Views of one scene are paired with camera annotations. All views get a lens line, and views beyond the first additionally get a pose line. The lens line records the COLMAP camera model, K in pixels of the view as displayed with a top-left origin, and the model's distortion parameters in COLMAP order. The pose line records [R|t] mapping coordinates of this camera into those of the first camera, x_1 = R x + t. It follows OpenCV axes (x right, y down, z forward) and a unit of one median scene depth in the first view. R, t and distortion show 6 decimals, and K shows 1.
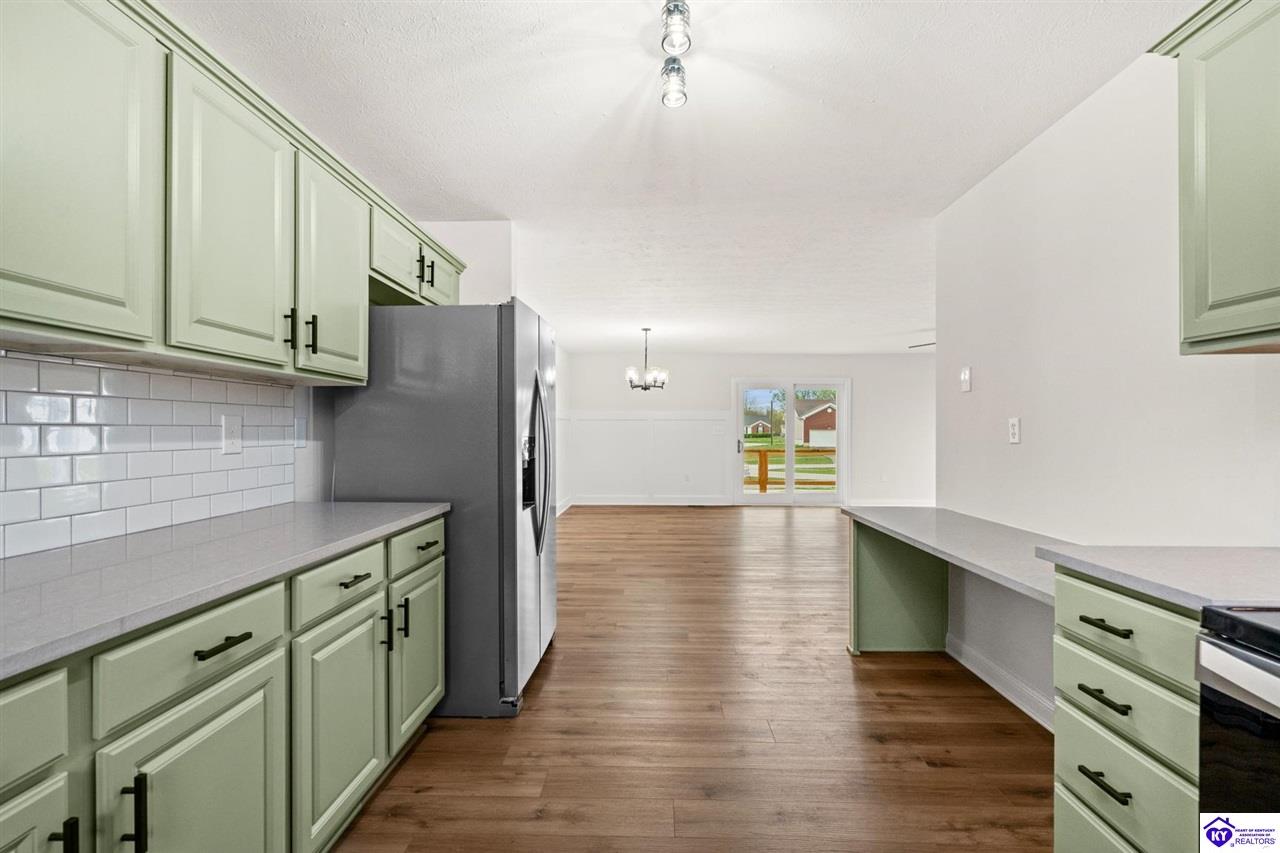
lens RADIAL K [[585.5, 0, 641.7], [0, 585.5, 429.1], [0, 0, 1]] dist [-0.005089, 0.000358]
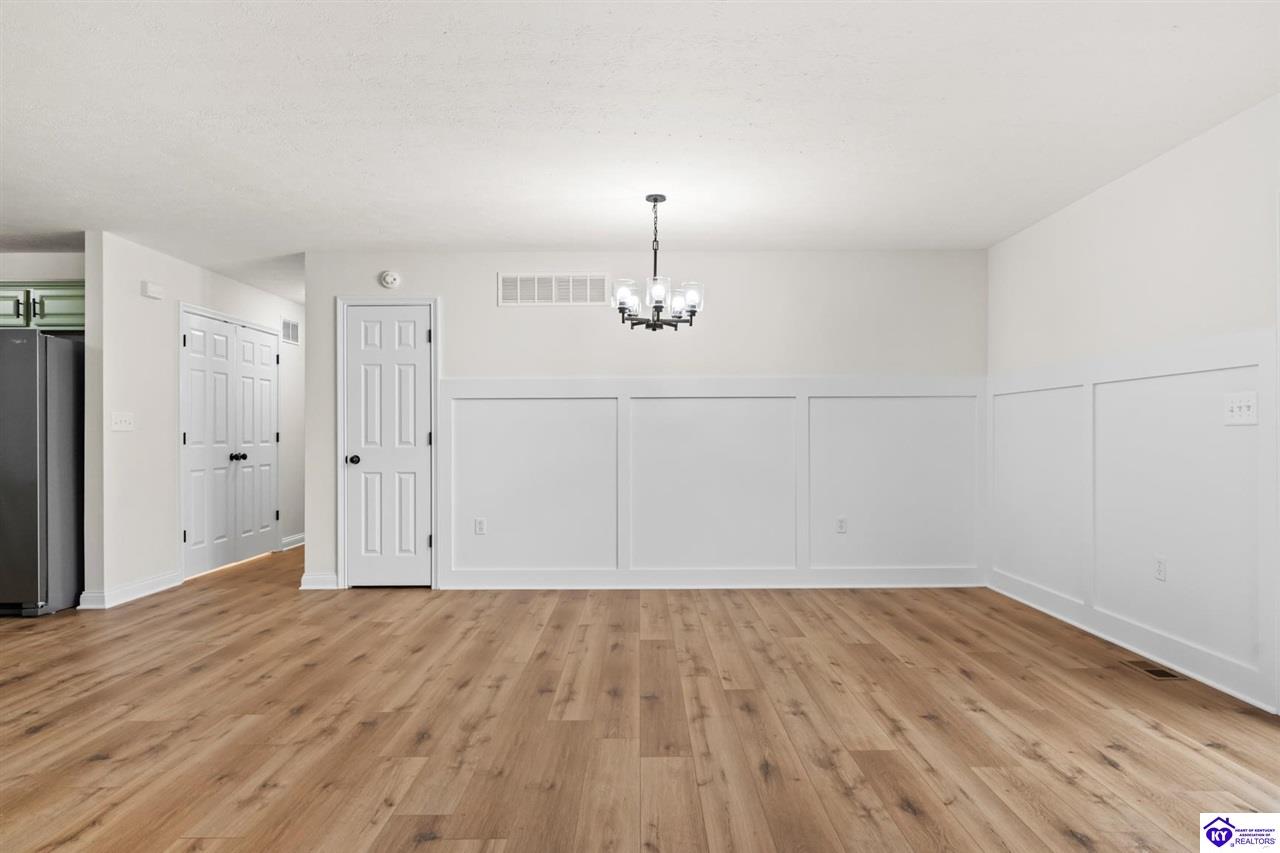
lens RADIAL K [[784.3, 0, 641.8], [0, 784.3, 433.5], [0, 0, 1]] dist [-0.000800, 0.000498]
pose [[0.036353, -0.006152, -0.999320, 0.488741], [0.004421, 0.999972, -0.005996, 0.015320], [0.999329, -0.004200, 0.036379, 0.758244]]
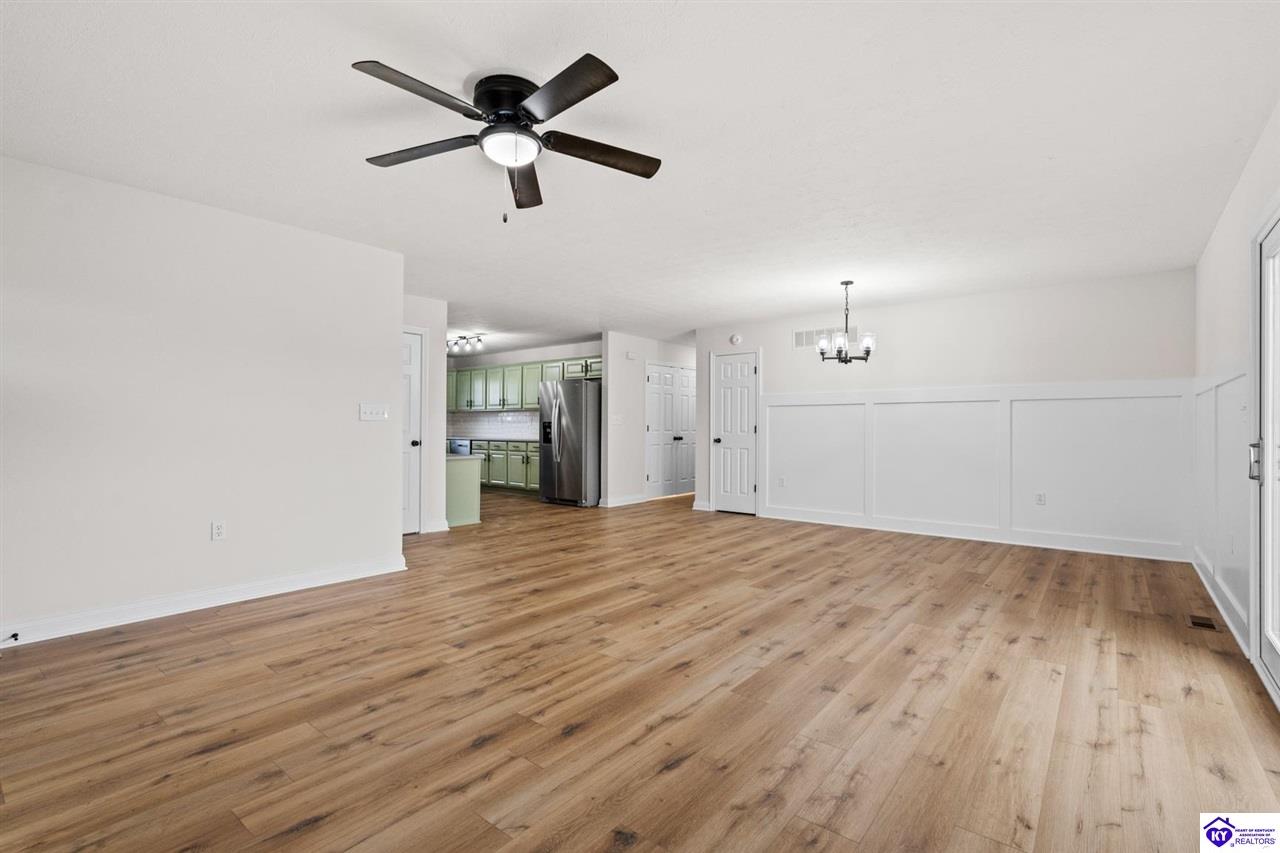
lens RADIAL K [[585.5, 0, 642.0], [0, 585.5, 427.7], [0, 0, 1]] dist [-0.005089, 0.000358]
pose [[-0.599562, -0.006567, -0.800301, 0.600032], [-0.005799, 0.999976, -0.003861, 0.016613], [0.800307, 0.002326, -0.599585, 0.972979]]
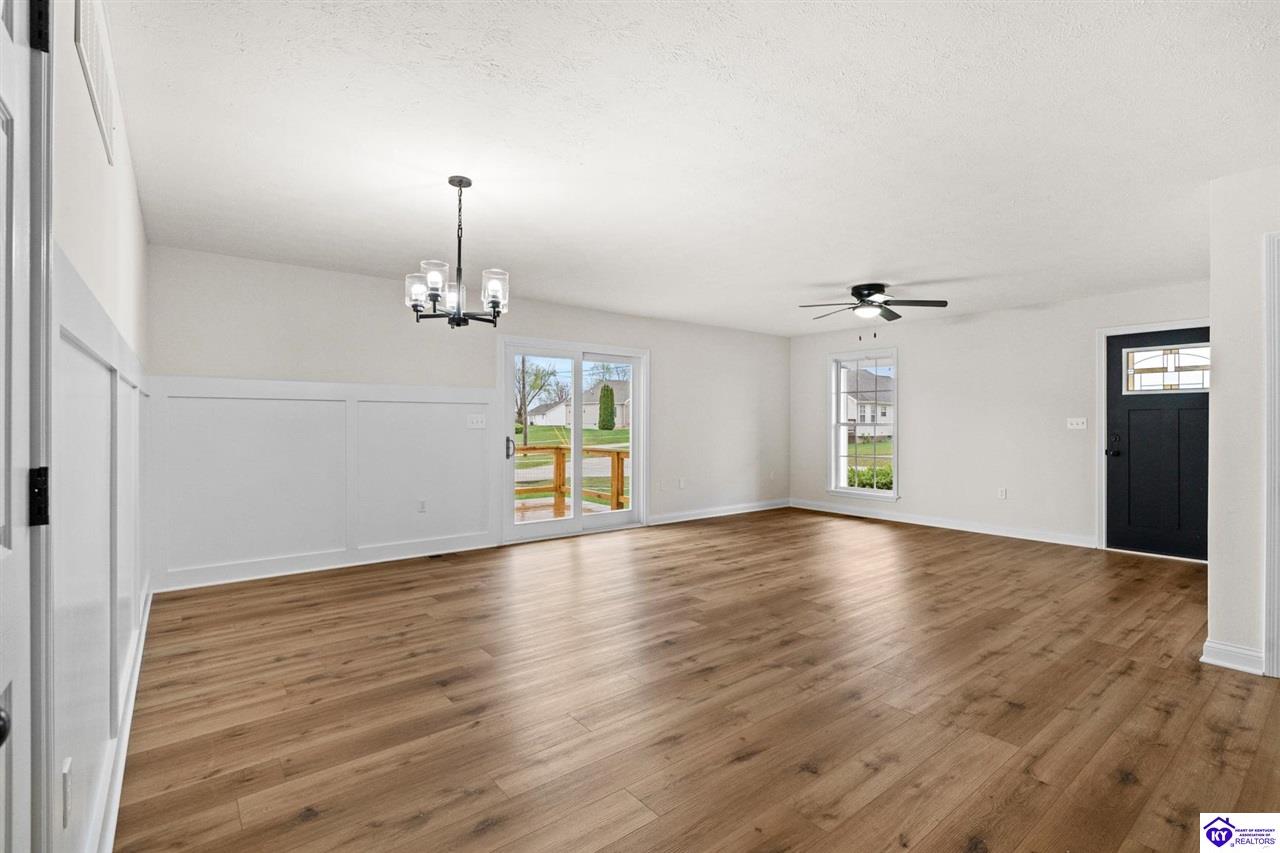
lens RADIAL K [[585.5, 0, 643.7], [0, 585.5, 421.3], [0, 0, 1]] dist [-0.005089, 0.000358]
pose [[0.757932, 0.000034, 0.652333, -0.131130], [0.000018, 1.000000, -0.000074, 0.002463], [-0.652333, 0.000068, 0.757932, 0.467866]]
